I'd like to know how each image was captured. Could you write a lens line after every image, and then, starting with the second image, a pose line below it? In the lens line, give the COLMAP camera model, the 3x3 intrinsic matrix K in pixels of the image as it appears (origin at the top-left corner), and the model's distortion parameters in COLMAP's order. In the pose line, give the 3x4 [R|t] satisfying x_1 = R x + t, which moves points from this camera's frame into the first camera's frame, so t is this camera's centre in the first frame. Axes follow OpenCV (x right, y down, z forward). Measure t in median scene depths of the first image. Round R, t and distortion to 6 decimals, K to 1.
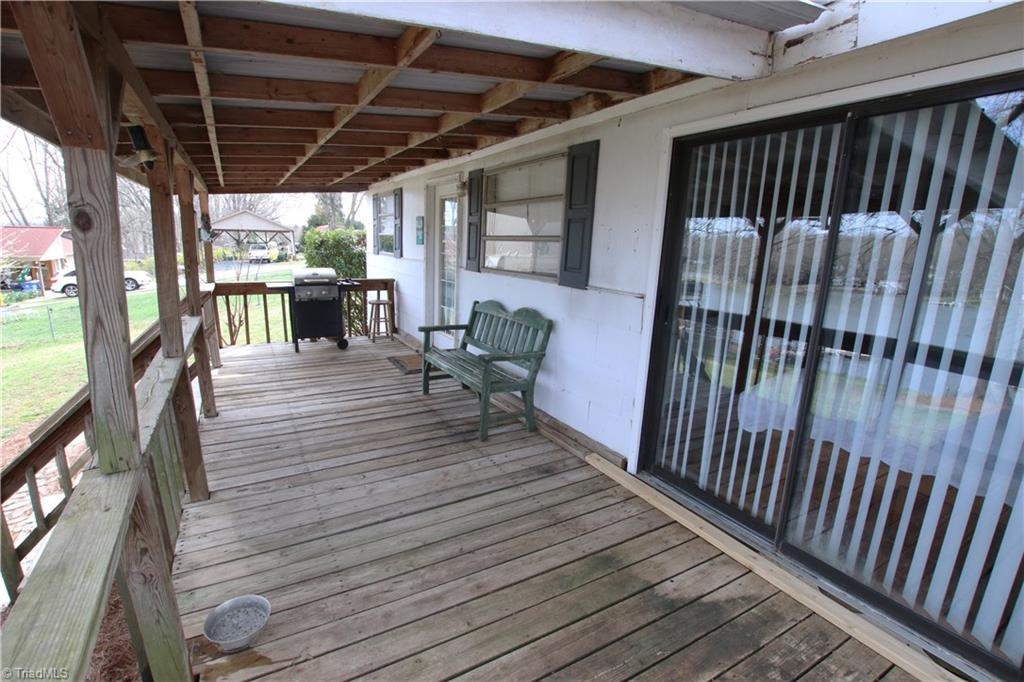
lens RADIAL K [[473.8, 0, 507.5], [0, 473.8, 346.9], [0, 0, 1]] dist [-0.000626, 0.000029]
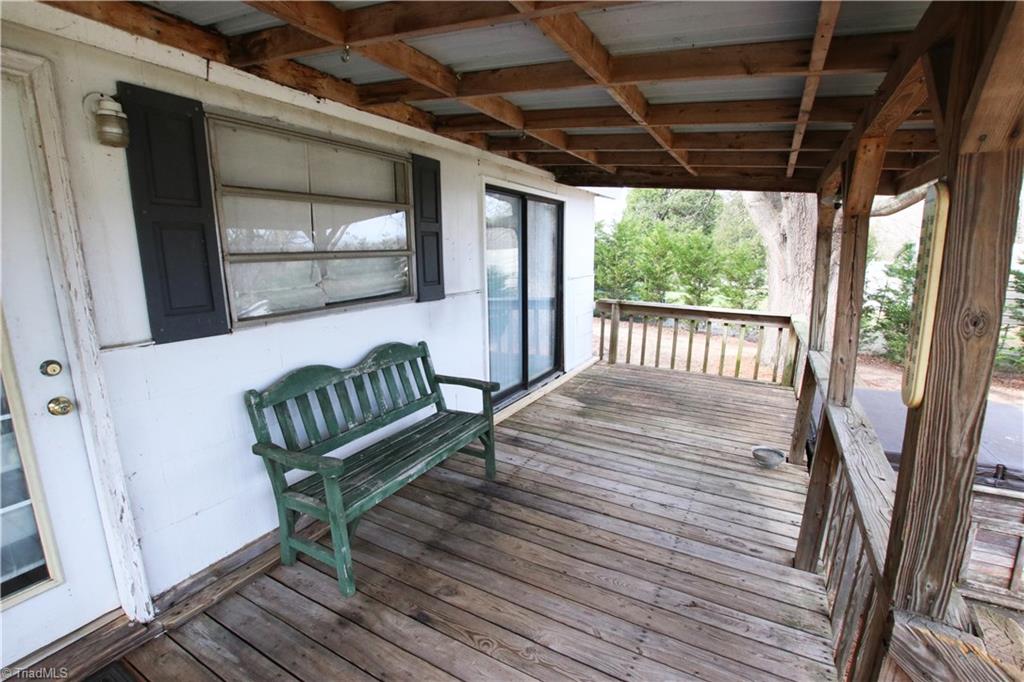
lens RADIAL K [[473.8, 0, 507.5], [0, 473.8, 346.9], [0, 0, 1]] dist [-0.000626, 0.000029]
pose [[-0.515447, -0.202153, 0.832736, -0.832695], [0.179381, 0.924791, 0.335534, -0.358392], [-0.837936, 0.322327, -0.440418, 1.403093]]
